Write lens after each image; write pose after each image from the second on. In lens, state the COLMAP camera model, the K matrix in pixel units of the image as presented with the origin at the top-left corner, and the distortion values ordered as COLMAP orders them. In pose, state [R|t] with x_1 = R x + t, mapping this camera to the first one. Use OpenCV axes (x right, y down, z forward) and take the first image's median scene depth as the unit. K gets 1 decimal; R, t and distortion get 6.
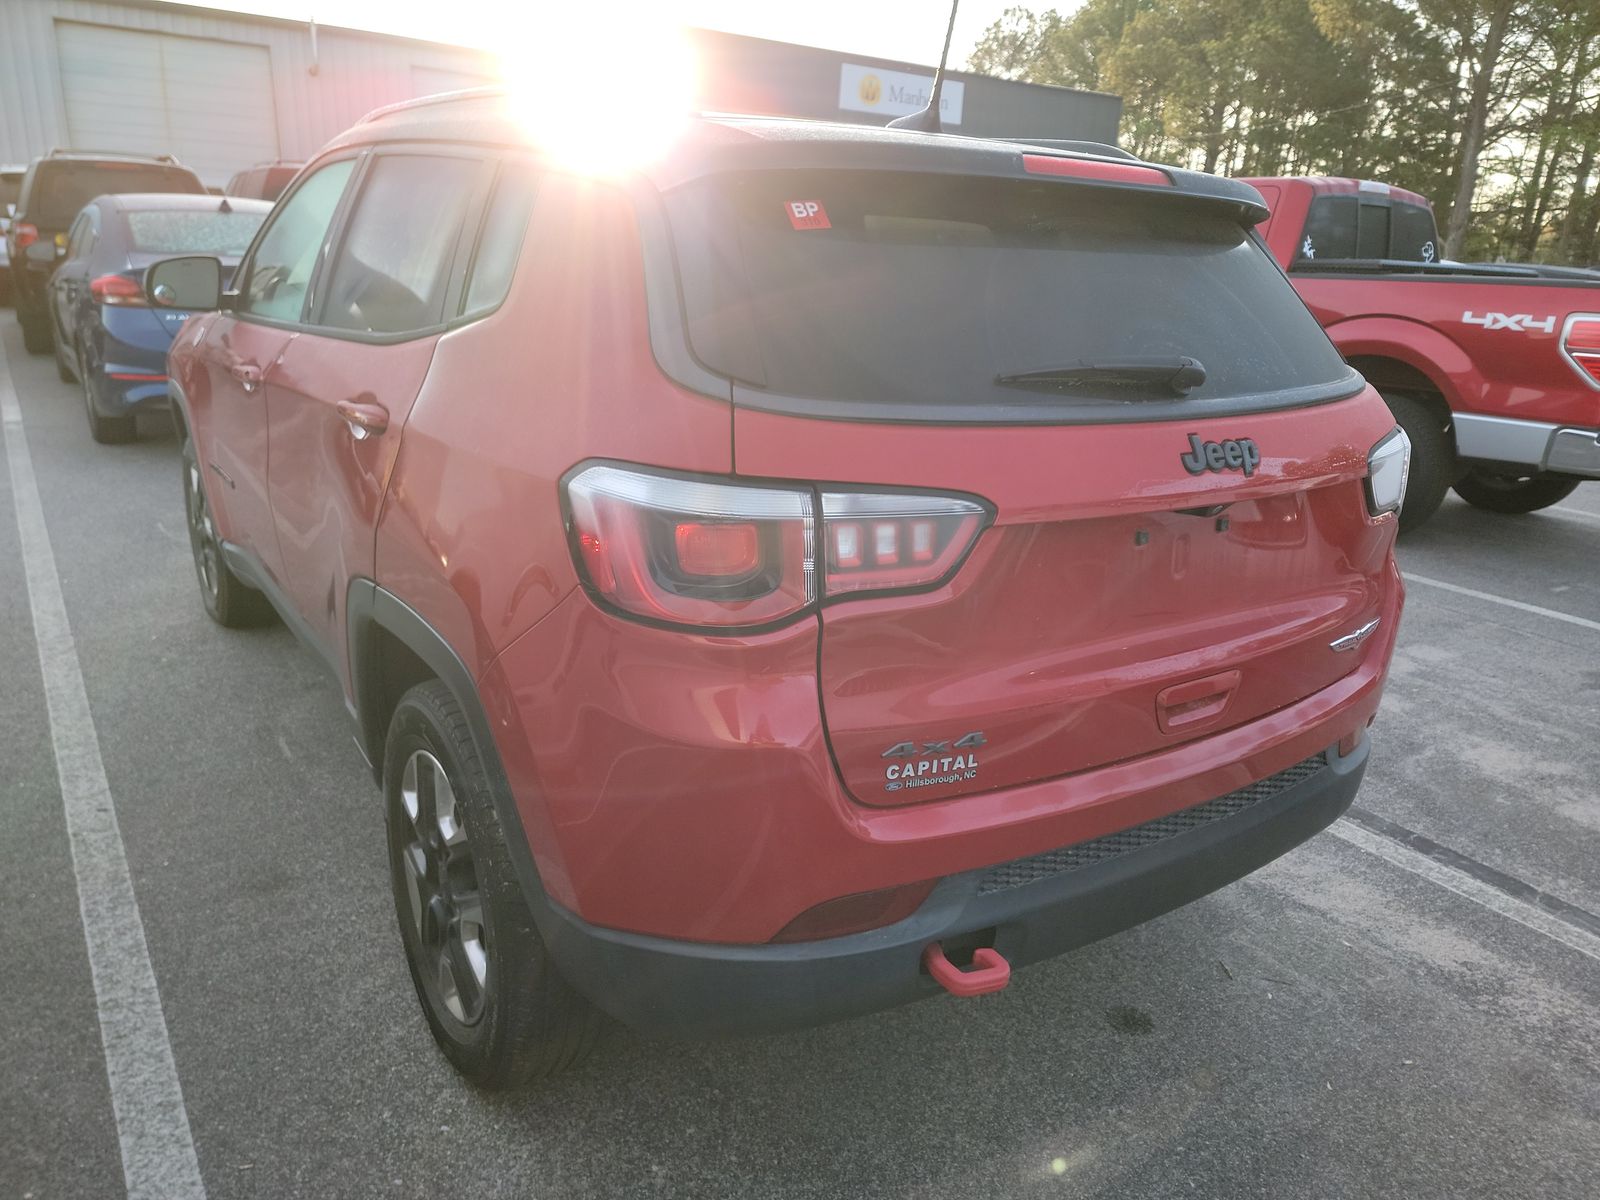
lens RADIAL K [[1136.9, 0, 815.7], [0, 1136.9, 598.6], [0, 0, 1]] dist [0.075440, -0.059149]
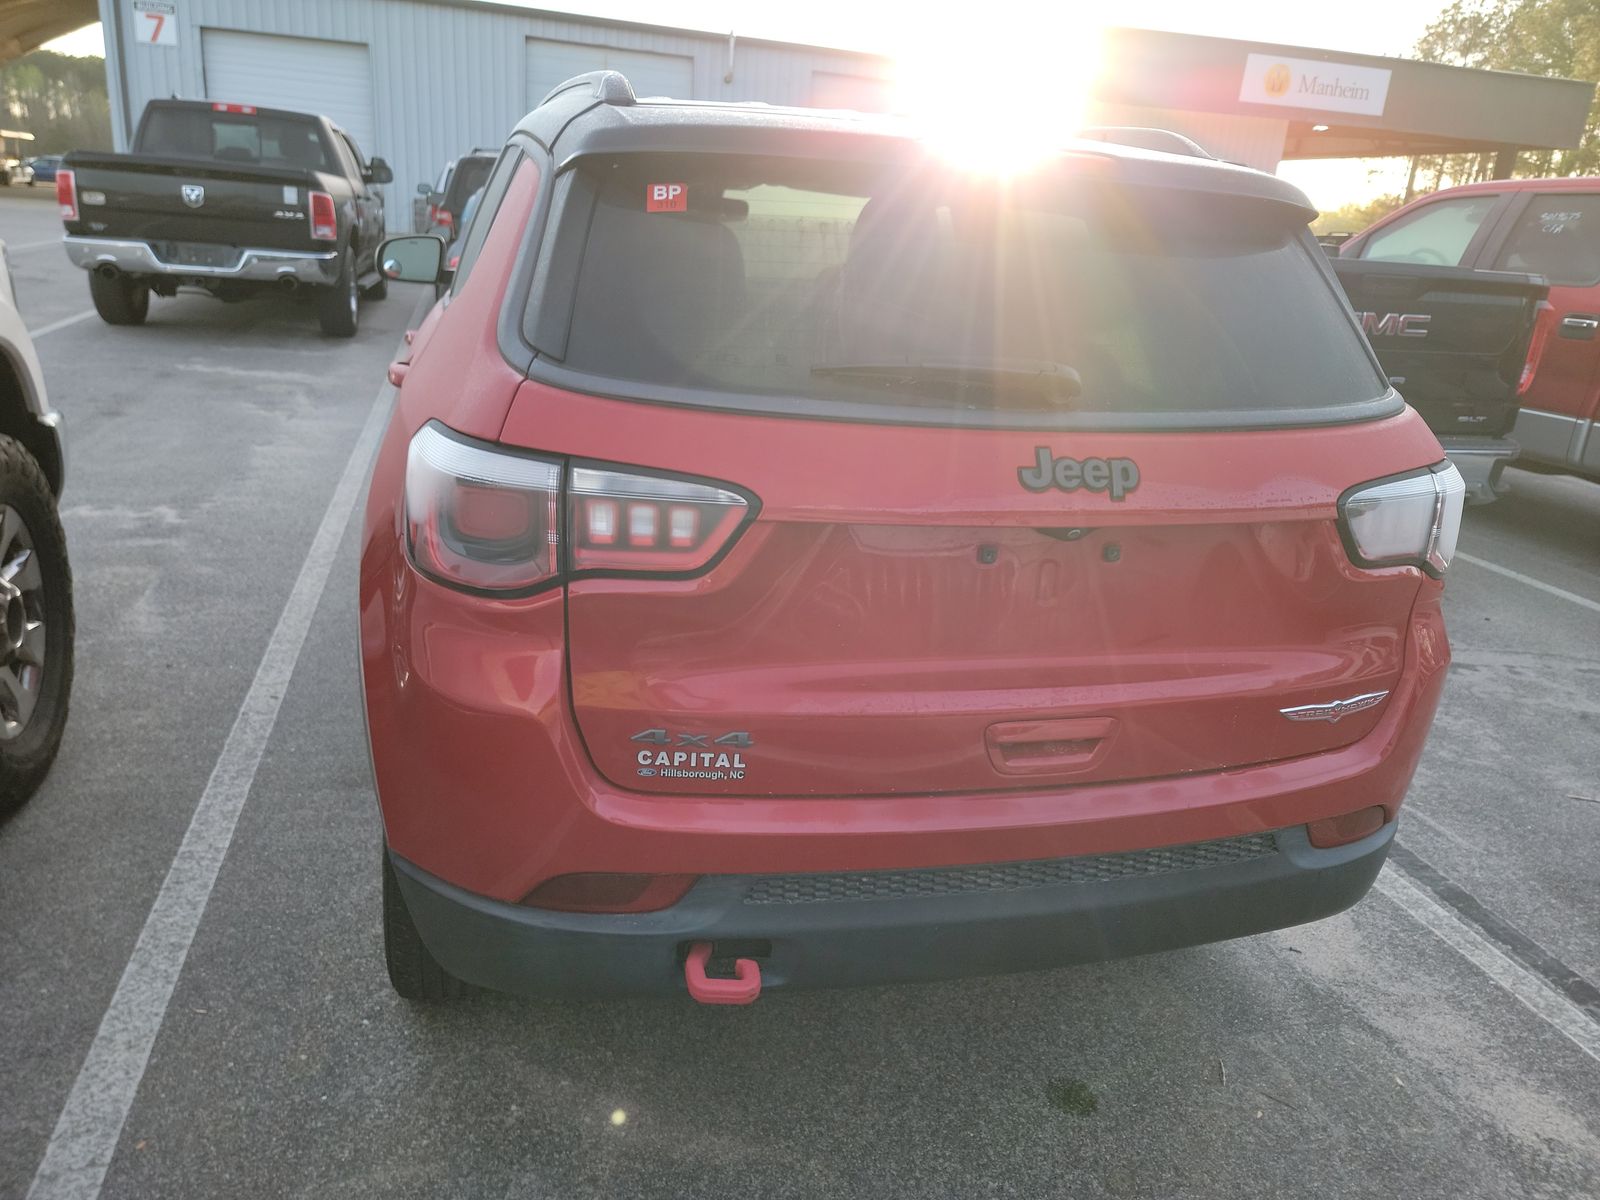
lens RADIAL K [[1136.9, 0, 800.9], [0, 1136.9, 572.0], [0, 0, 1]] dist [0.075440, -0.059149]
pose [[0.941613, 0.118097, -0.315306, 0.372955], [-0.123914, 0.992292, 0.001608, -0.019506], [0.313065, 0.037557, 0.948989, 0.074263]]
